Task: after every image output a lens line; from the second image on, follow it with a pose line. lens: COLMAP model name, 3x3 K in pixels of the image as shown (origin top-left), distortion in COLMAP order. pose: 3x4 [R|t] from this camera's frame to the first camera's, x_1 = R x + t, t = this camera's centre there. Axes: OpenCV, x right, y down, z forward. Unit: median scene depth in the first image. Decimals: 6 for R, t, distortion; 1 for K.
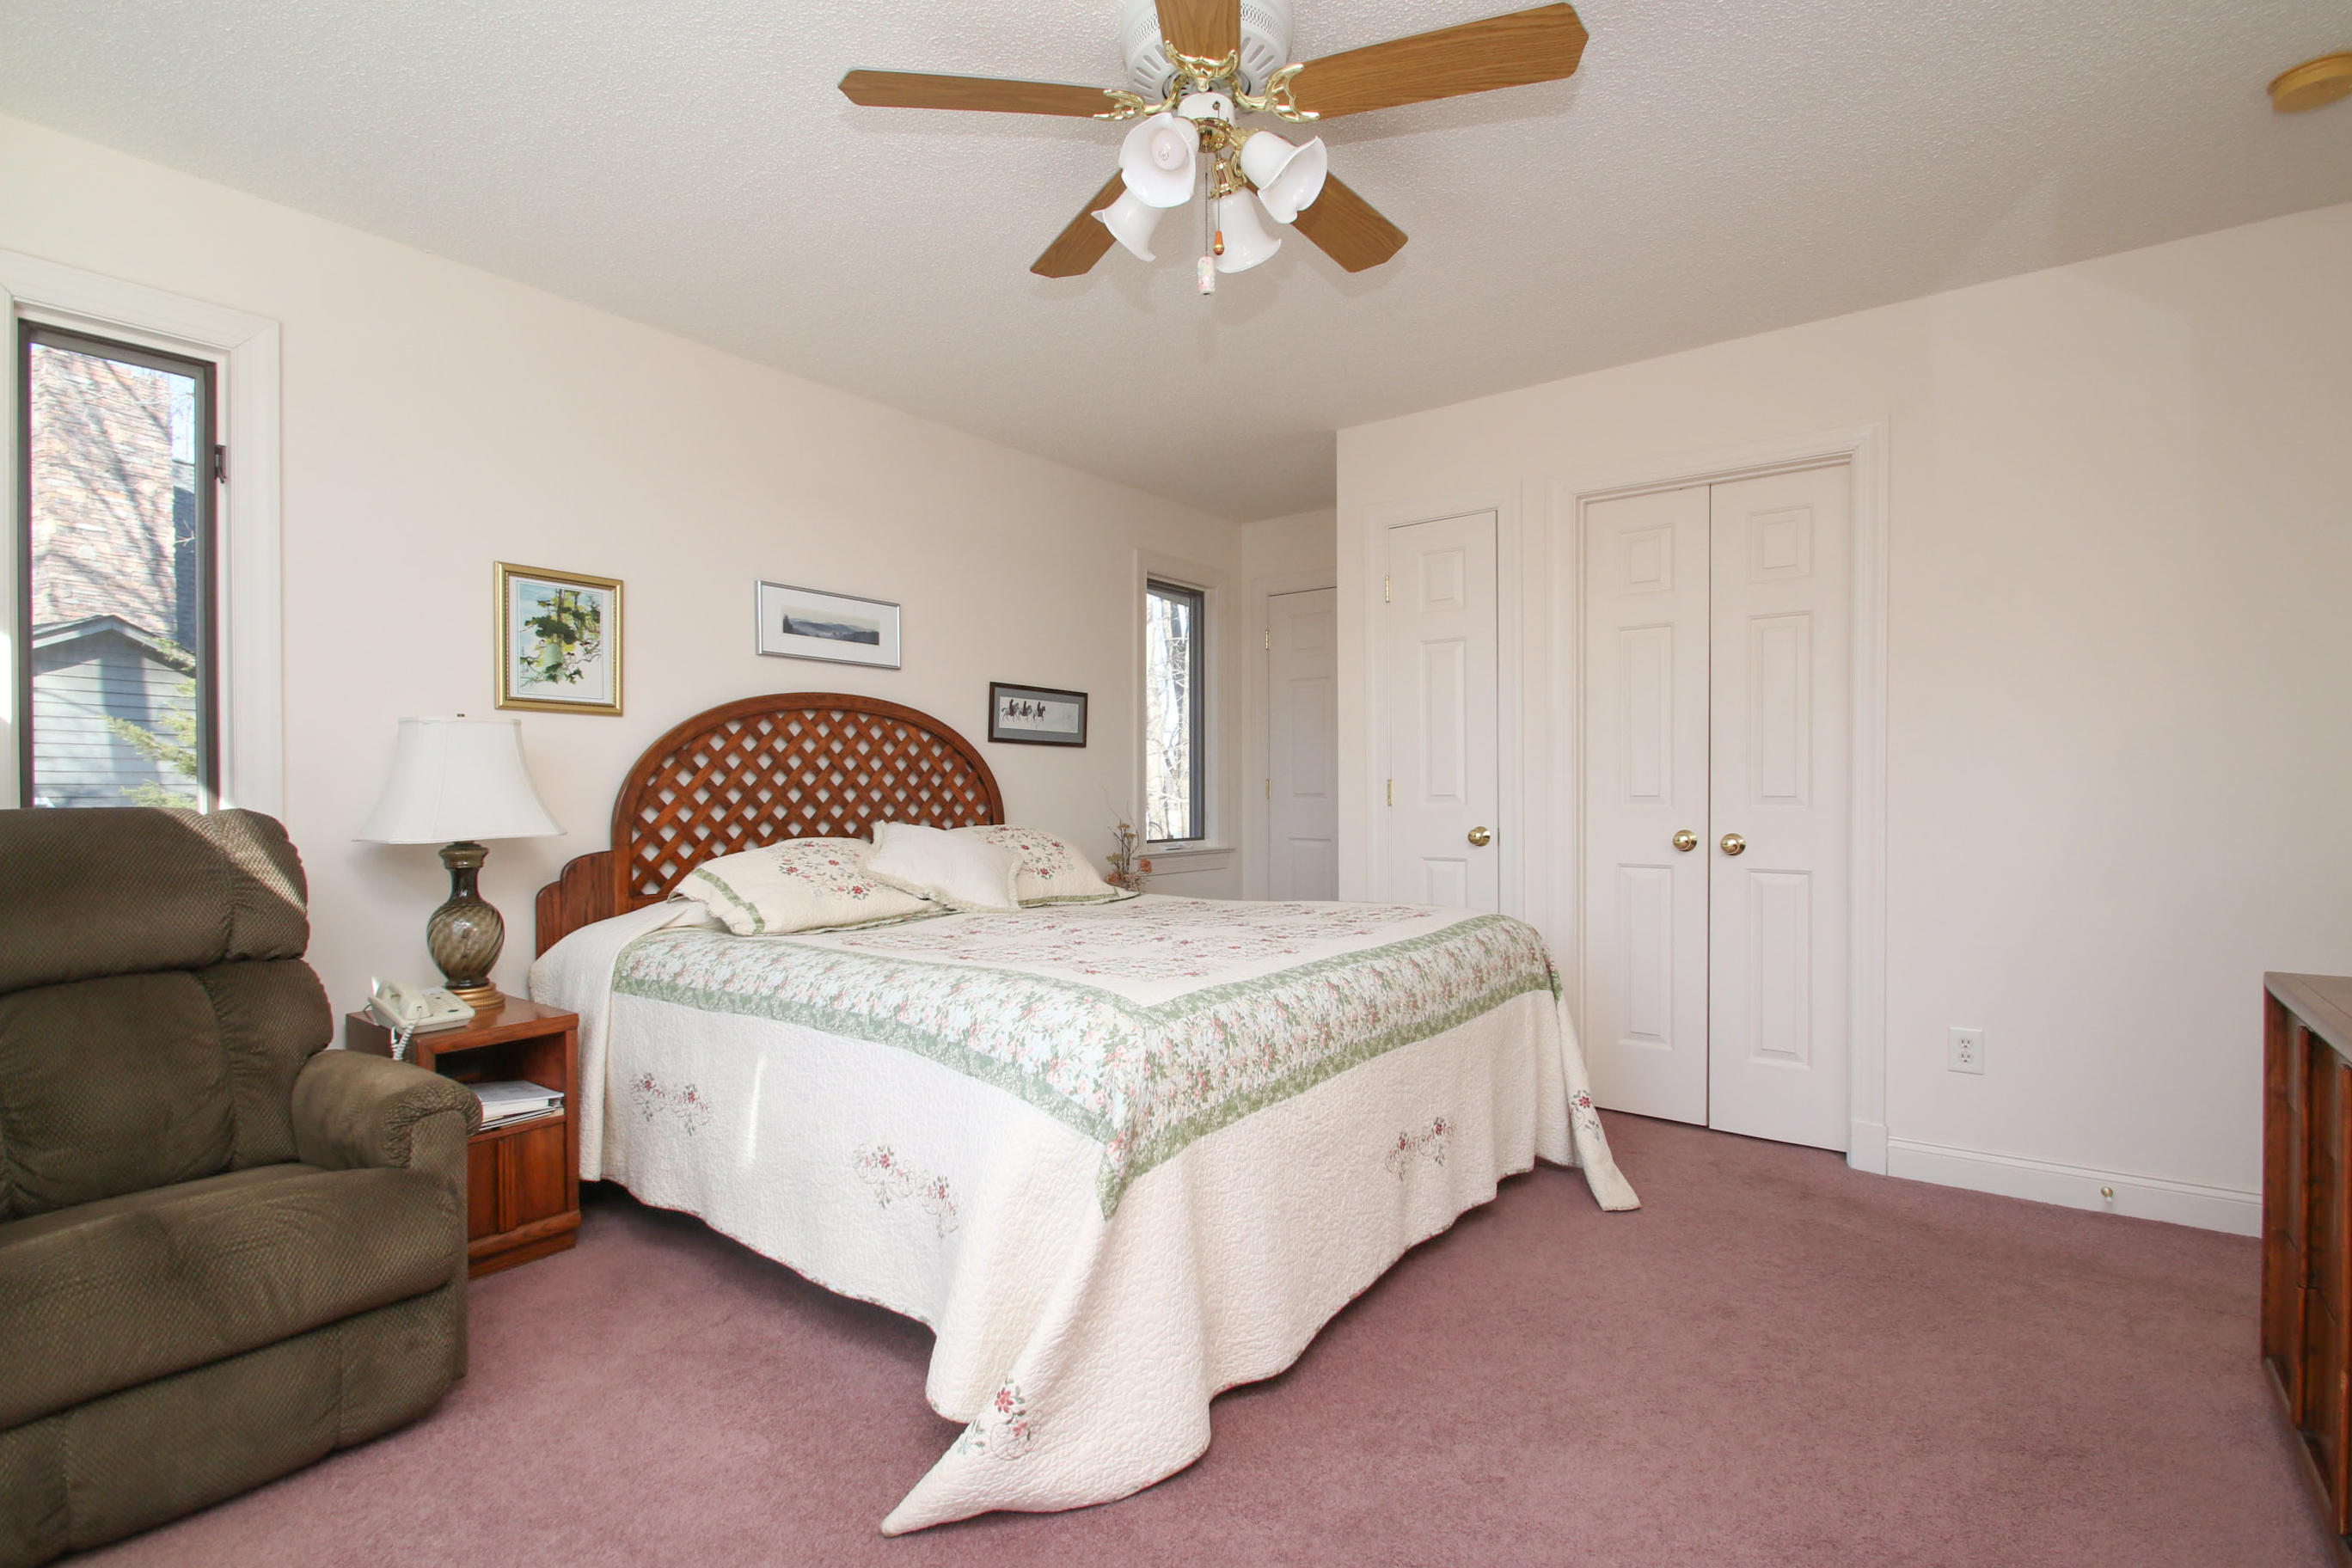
lens RADIAL K [[1100.6, 0, 1118.6], [0, 1100.6, 786.3], [0, 0, 1]] dist [-0.004363, -0.006259]
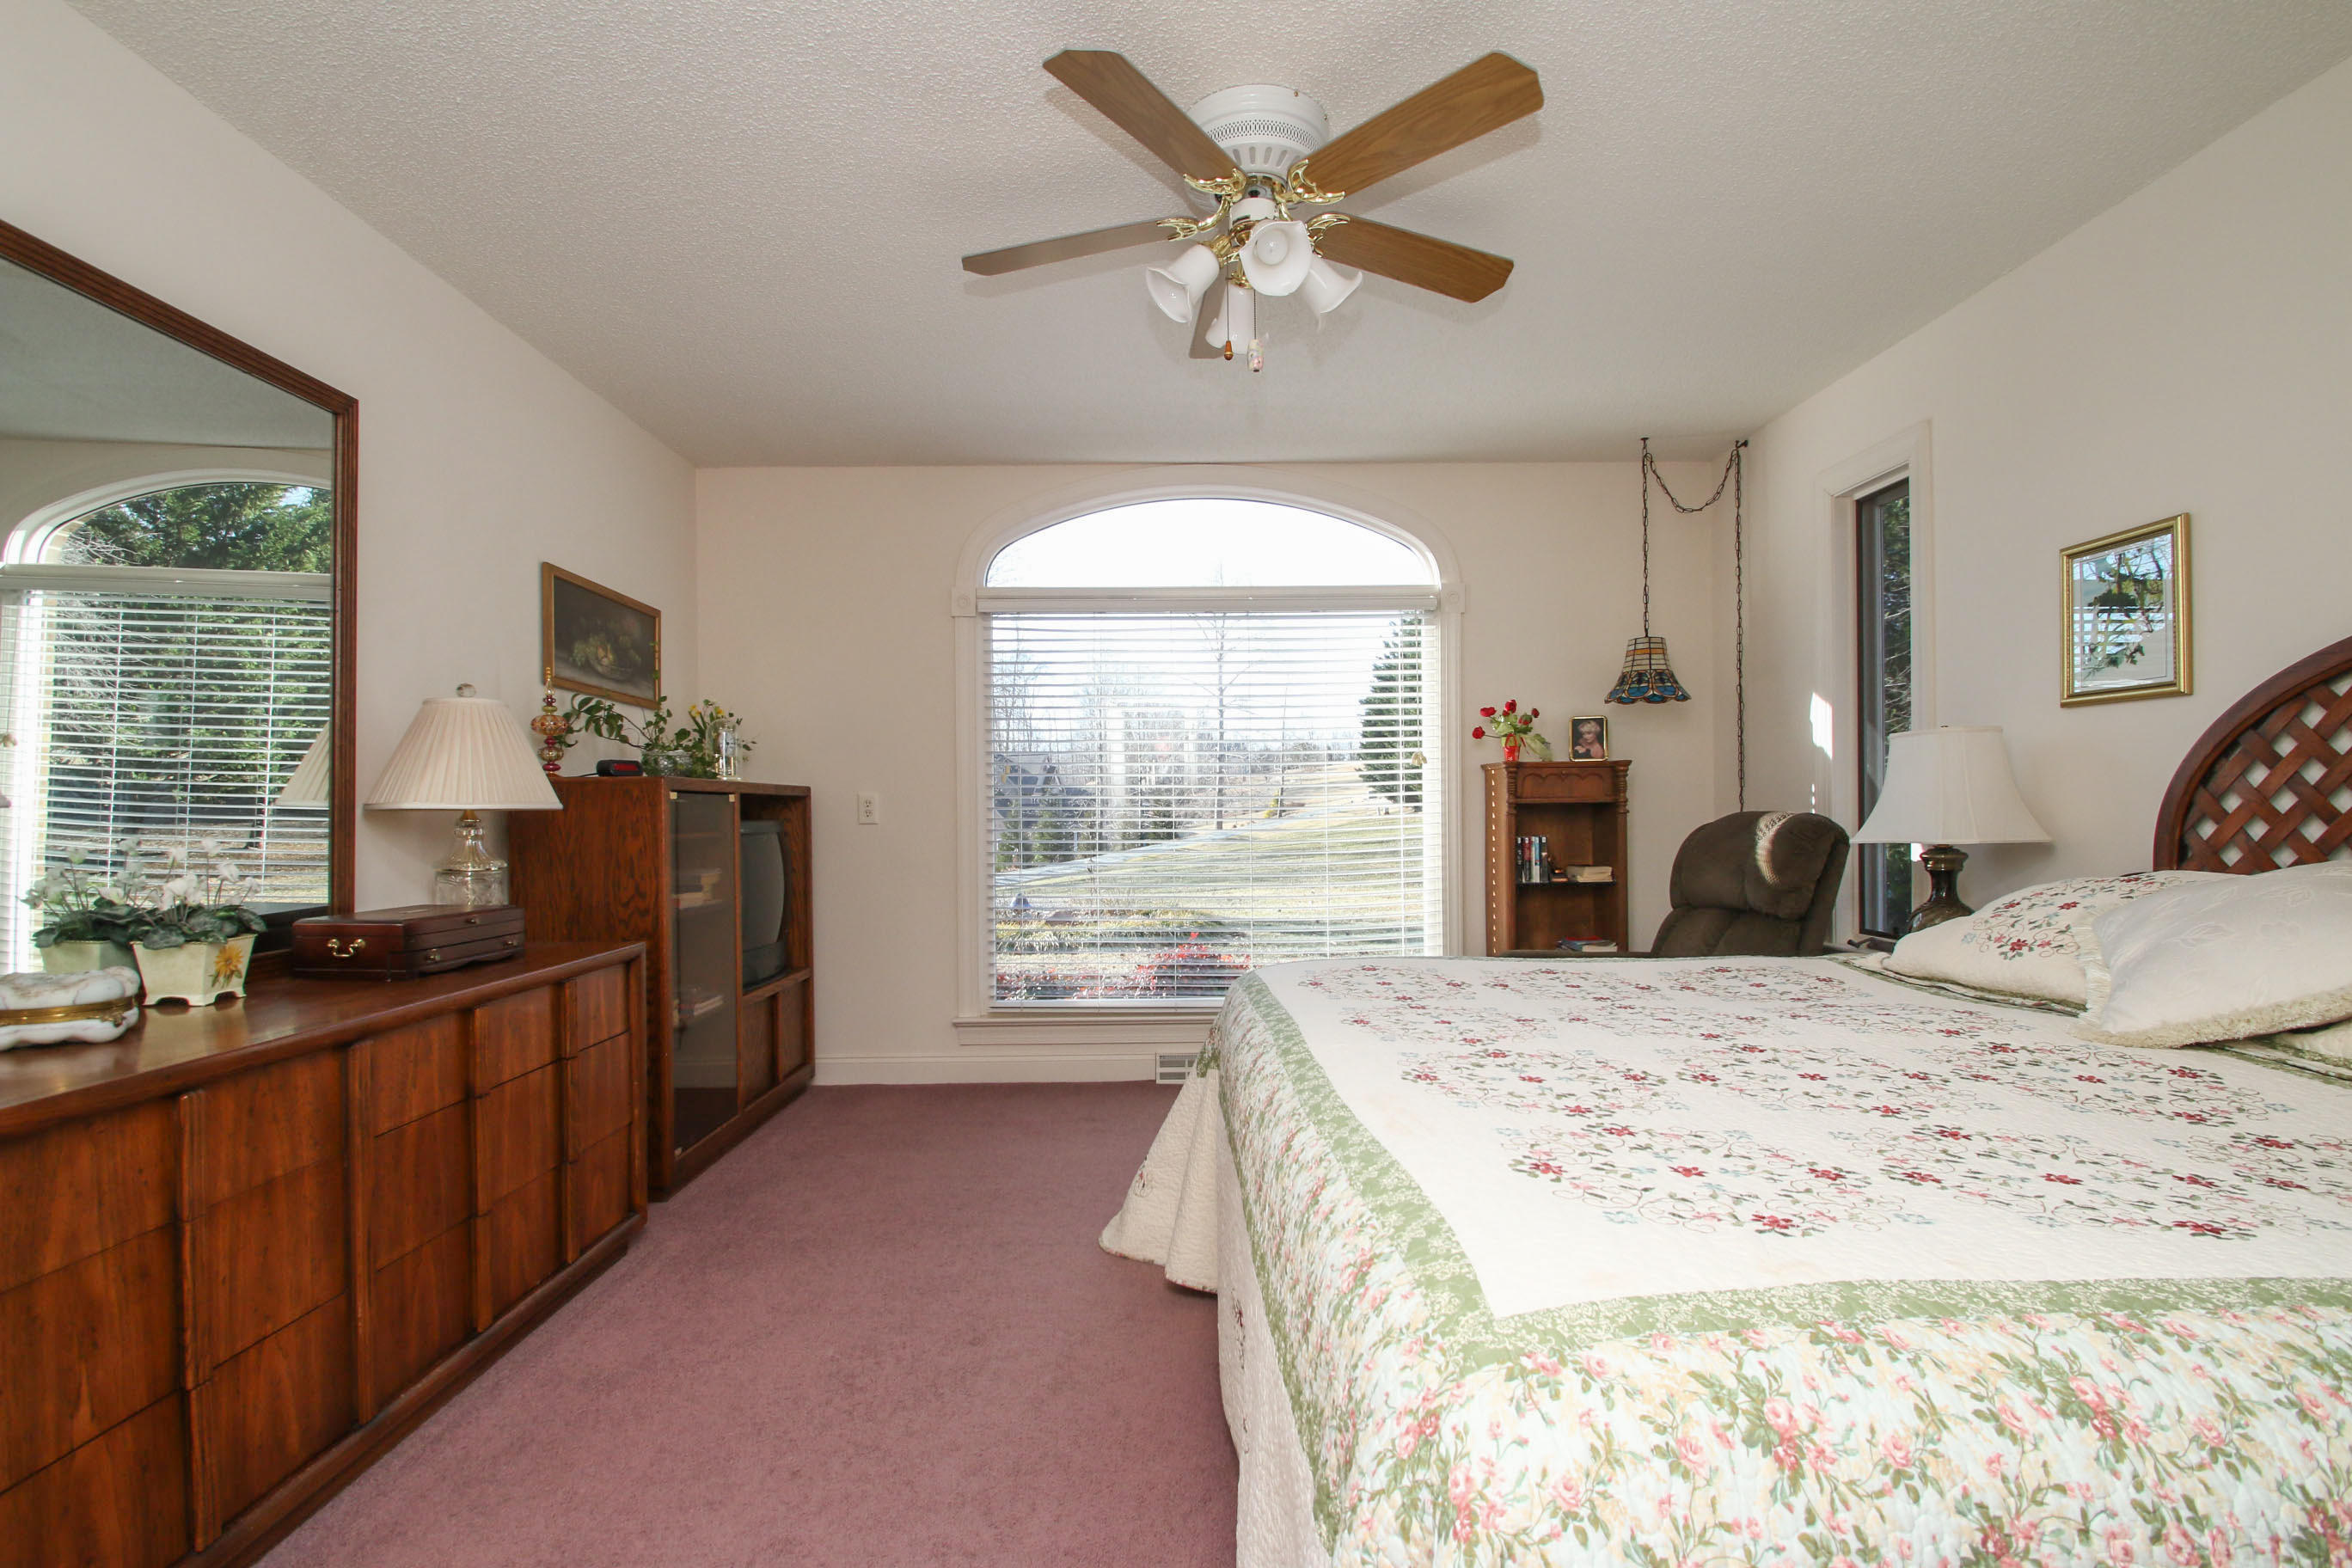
lens RADIAL K [[1100.6, 0, 1199.2], [0, 1100.6, 808.4], [0, 0, 1]] dist [-0.004363, -0.006259]
pose [[-0.752852, 0.007999, -0.658141, 0.516639], [0.014567, 0.999884, -0.004510, 0.006658], [0.658029, -0.012982, -0.752881, 1.055511]]
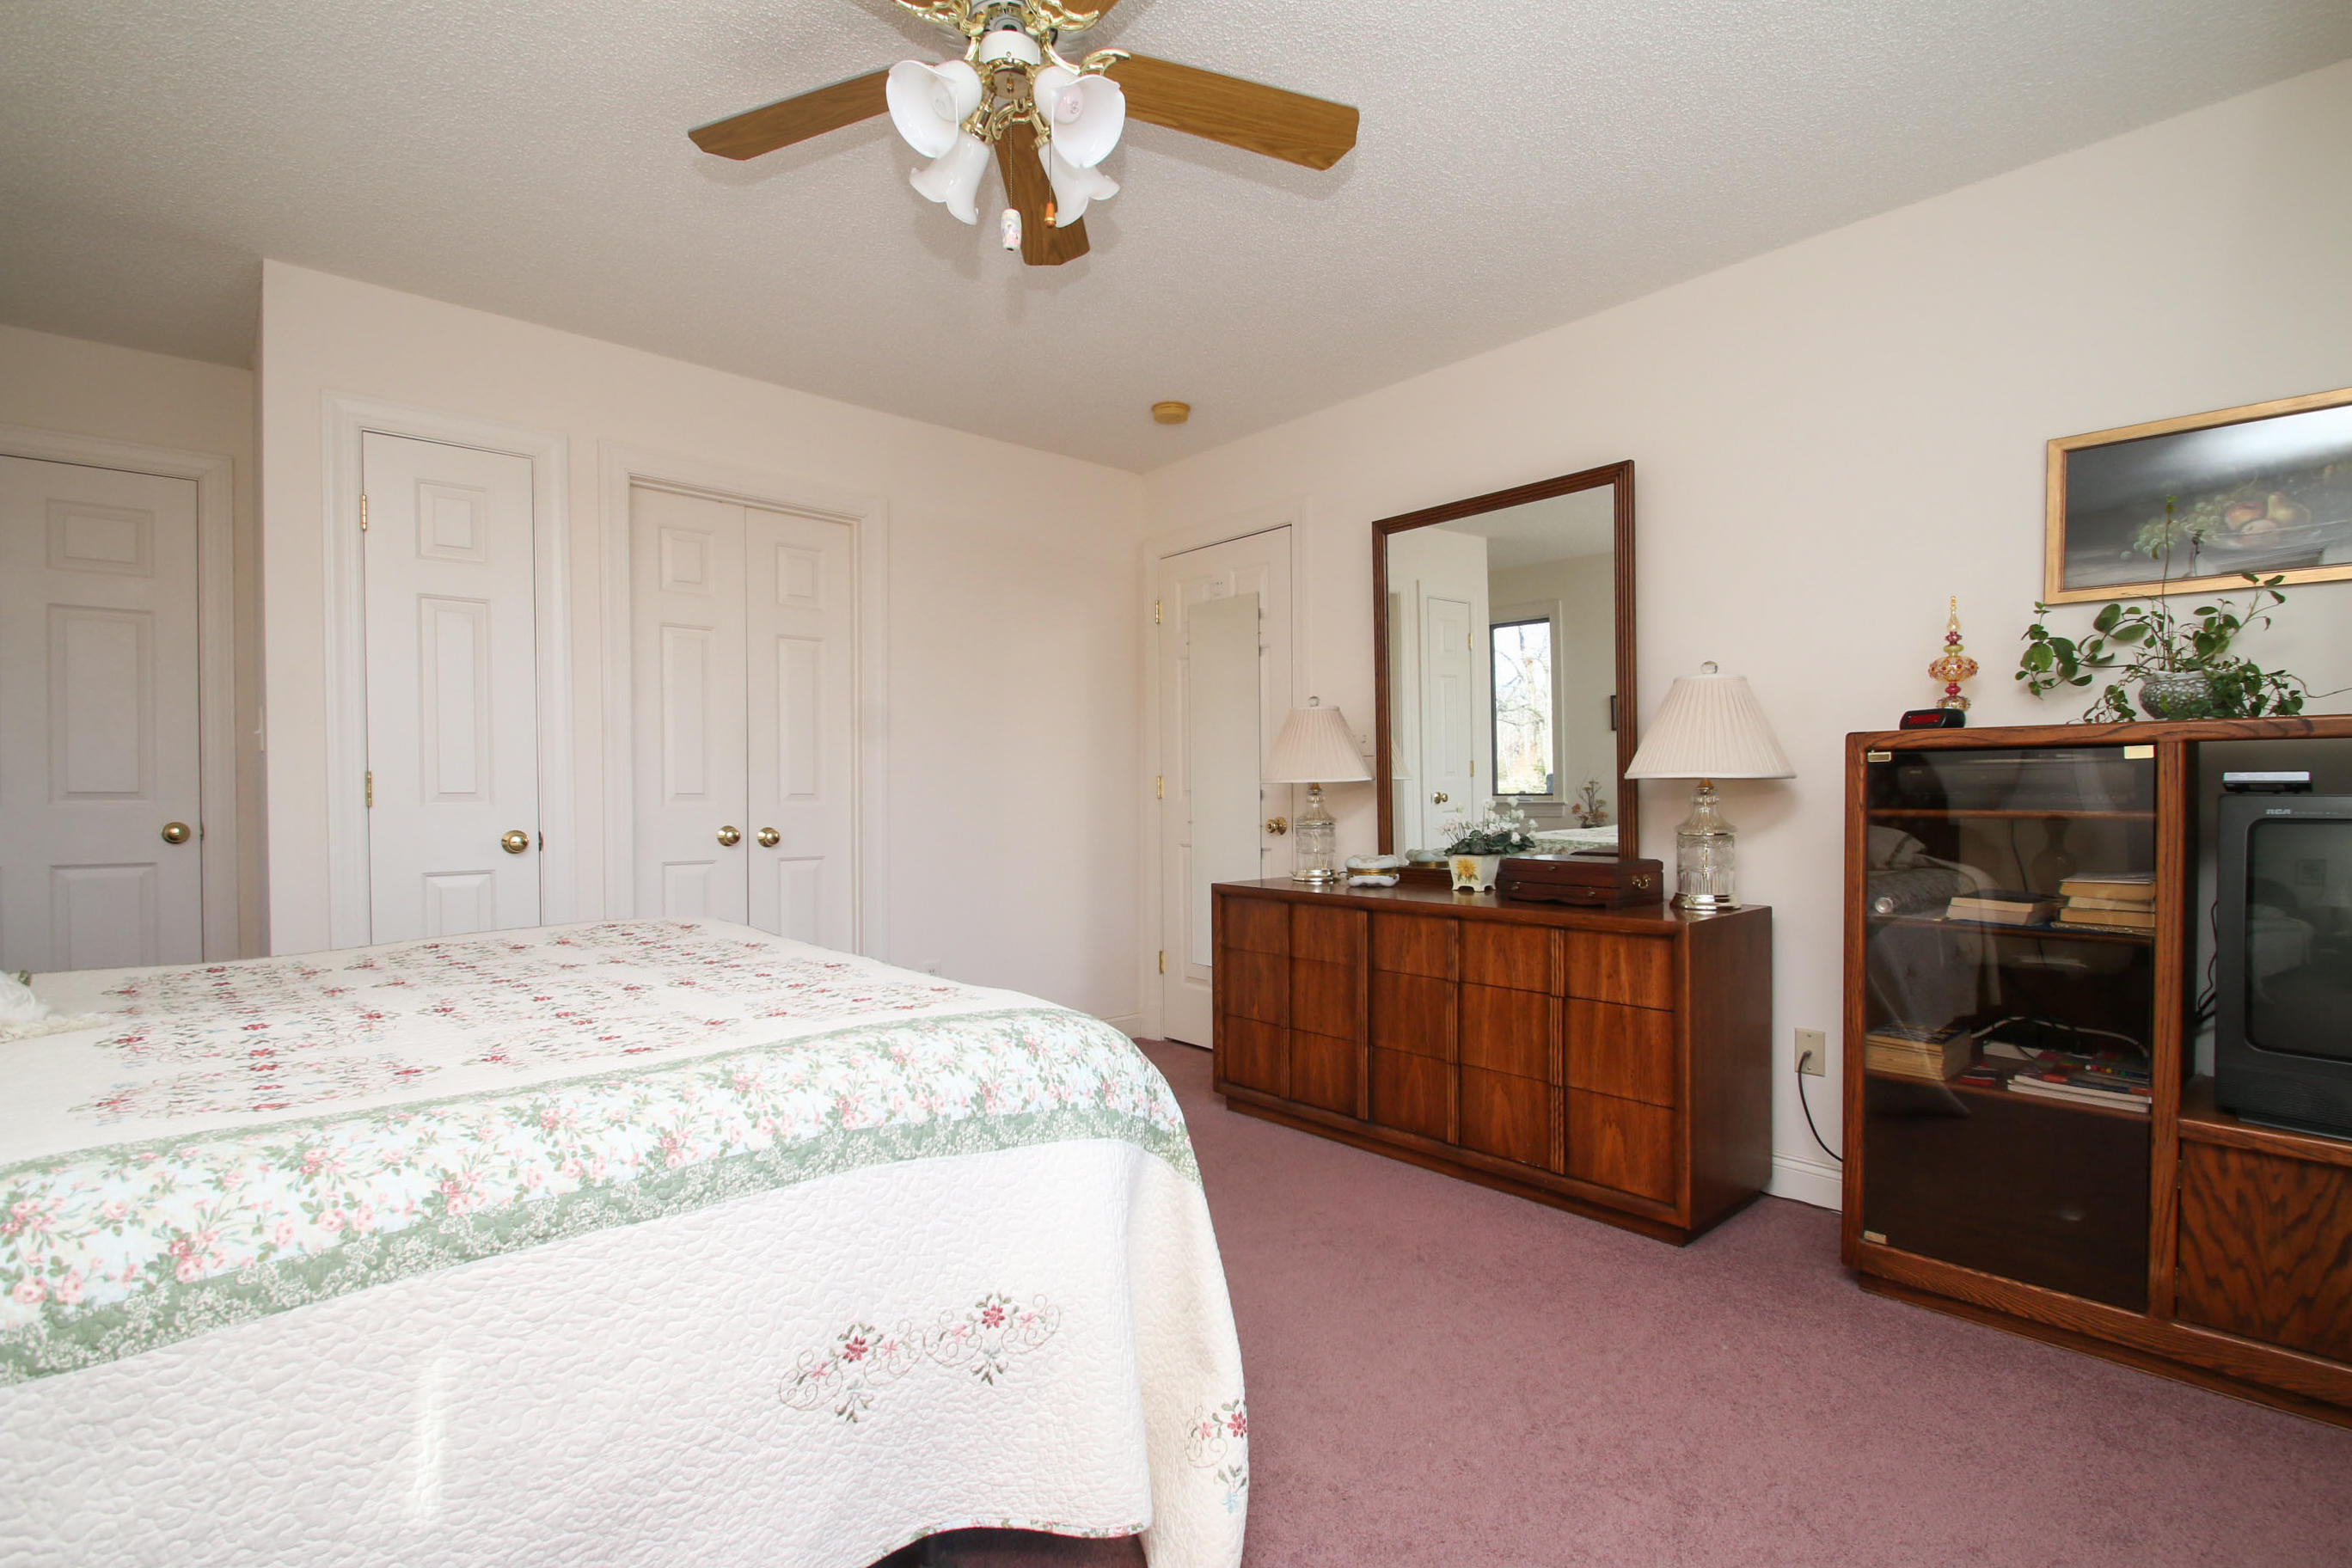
lens RADIAL K [[1100.6, 0, 1180.7], [0, 1100.6, 794.8], [0, 0, 1]] dist [-0.004363, -0.006259]
pose [[0.168315, -0.002388, 0.985730, -0.470544], [-0.000325, 0.999997, 0.002478, 0.007421], [-0.985733, -0.000738, 0.168313, 0.404594]]
